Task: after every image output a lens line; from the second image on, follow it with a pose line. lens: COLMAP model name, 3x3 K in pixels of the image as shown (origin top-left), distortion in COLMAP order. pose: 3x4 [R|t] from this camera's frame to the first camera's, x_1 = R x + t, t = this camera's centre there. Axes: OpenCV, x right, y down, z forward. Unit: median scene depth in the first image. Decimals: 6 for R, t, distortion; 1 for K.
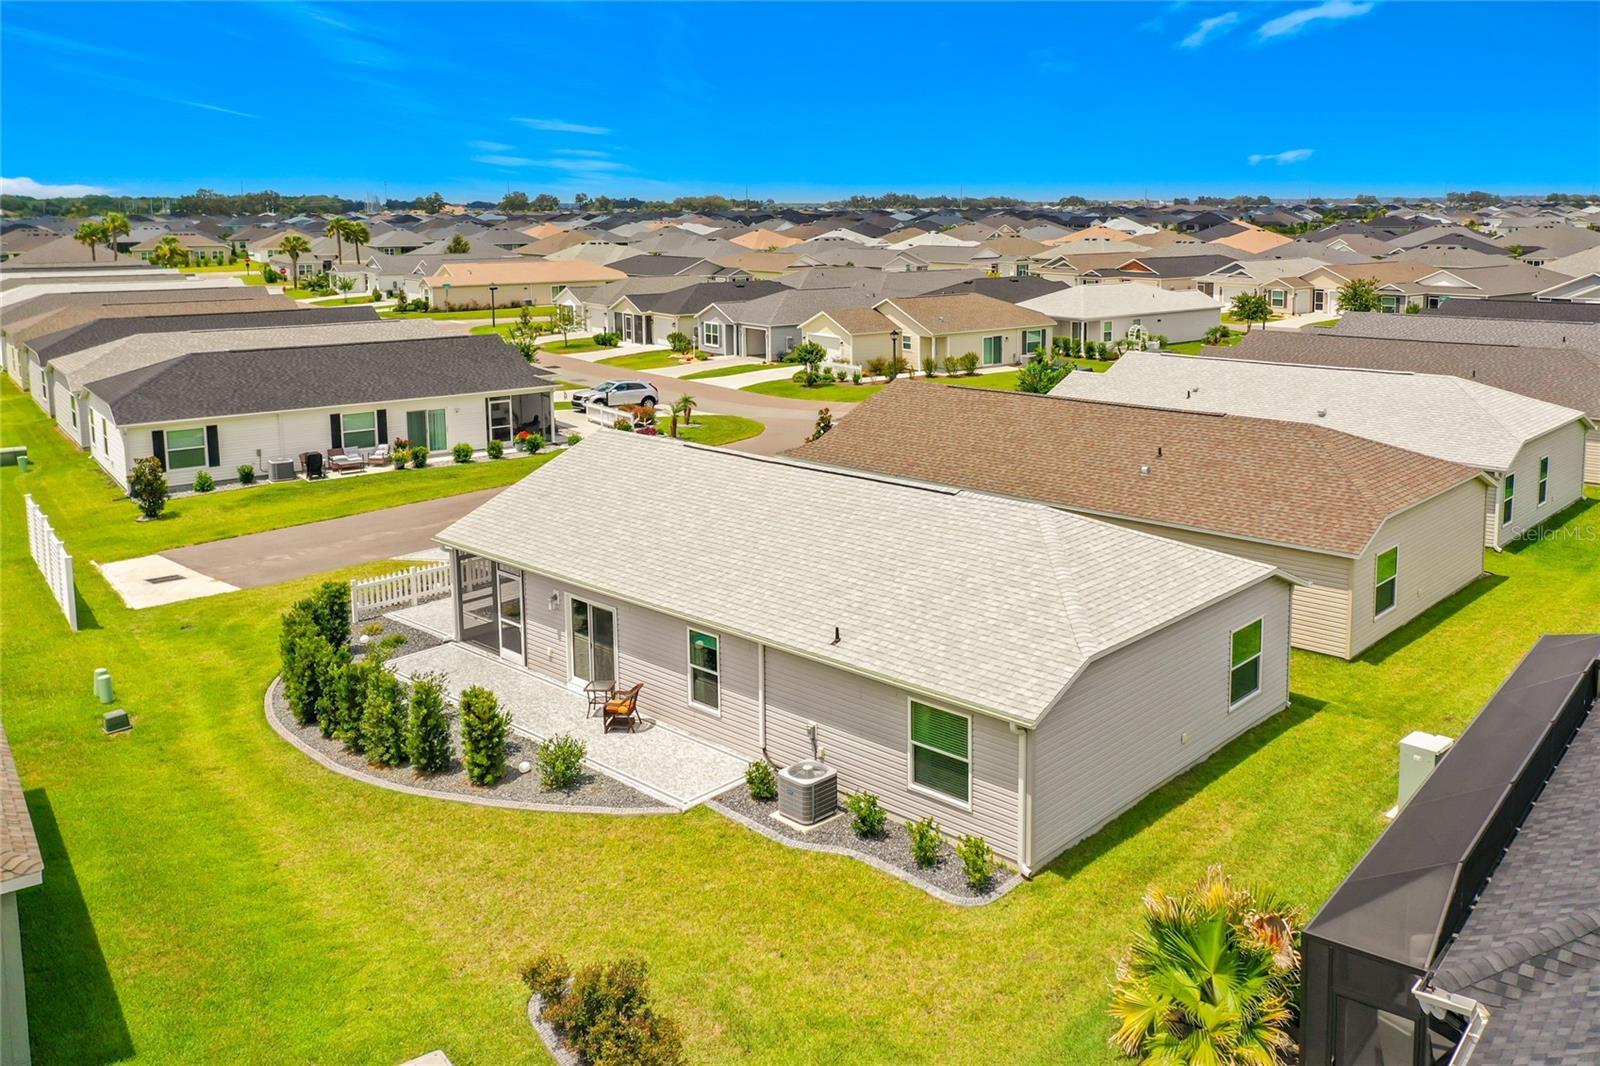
lens RADIAL K [[1295.9, 0, 865.0], [0, 1295.9, 521.3], [0, 0, 1]] dist [0.001483, 0.017020]
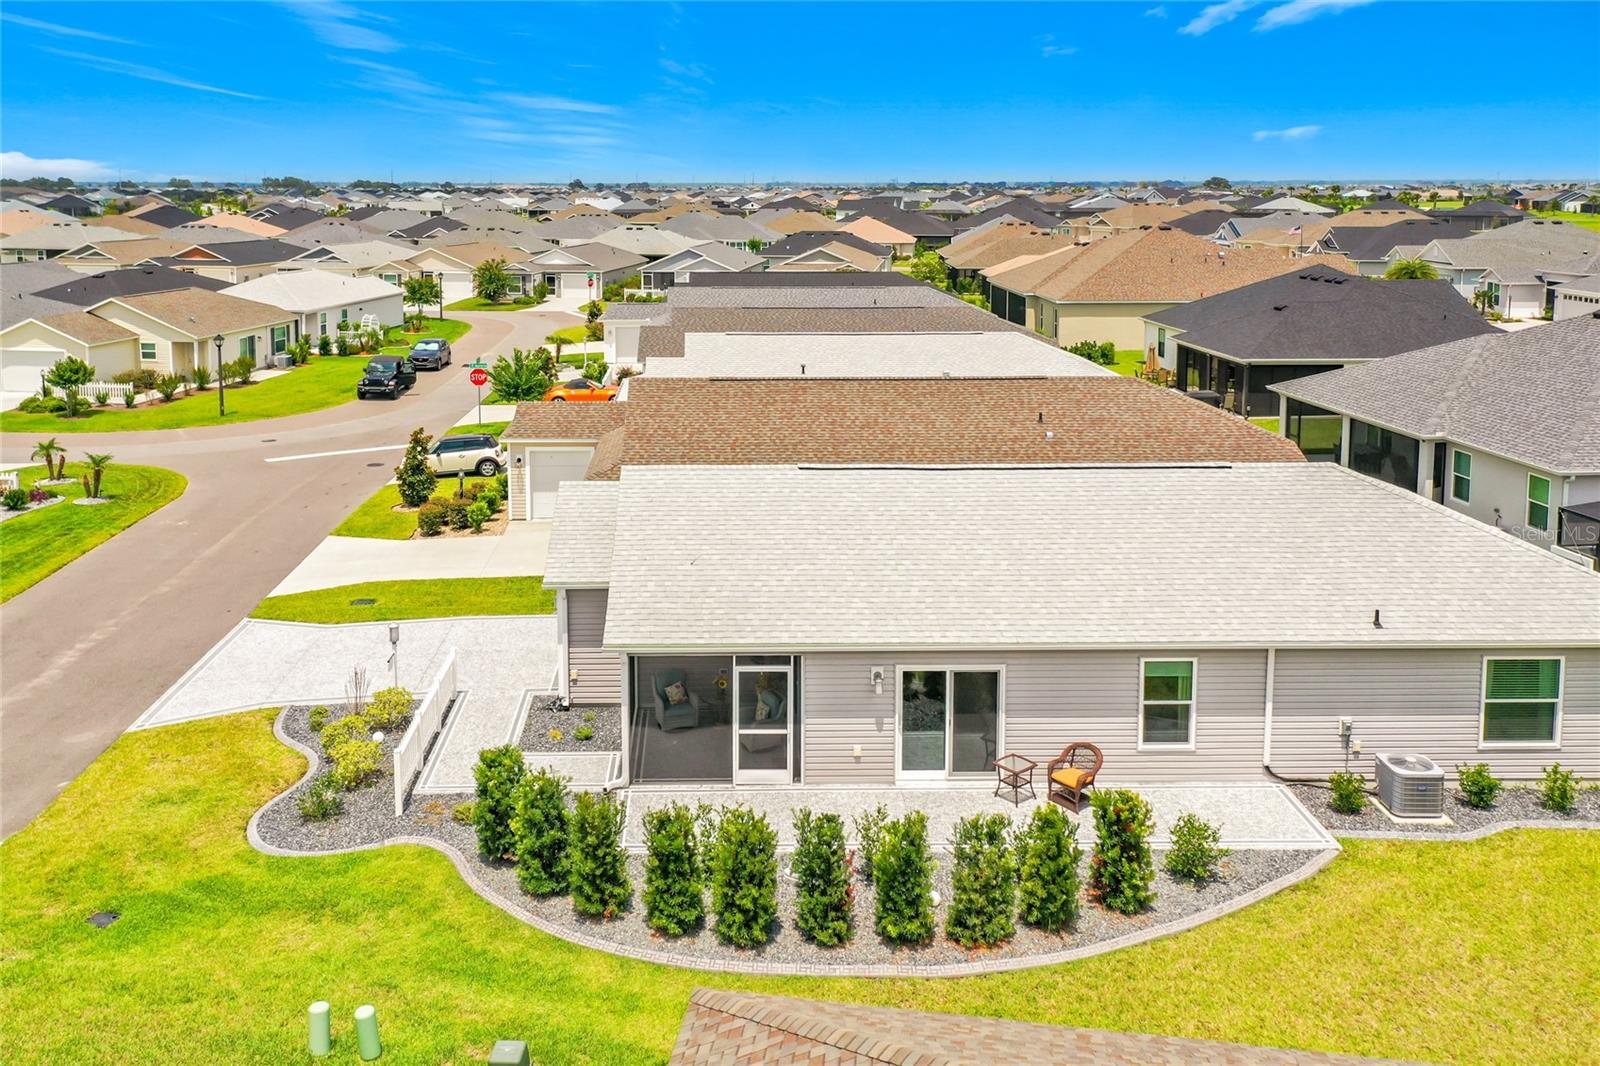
lens RADIAL K [[1295.9, 0, 730.1], [0, 1295.9, 504.2], [0, 0, 1]] dist [0.001483, 0.017020]
pose [[0.741841, -0.155960, 0.652187, -0.831307], [0.157307, 0.985913, 0.056833, -0.105879], [-0.651863, 0.060433, 0.755925, 0.487202]]
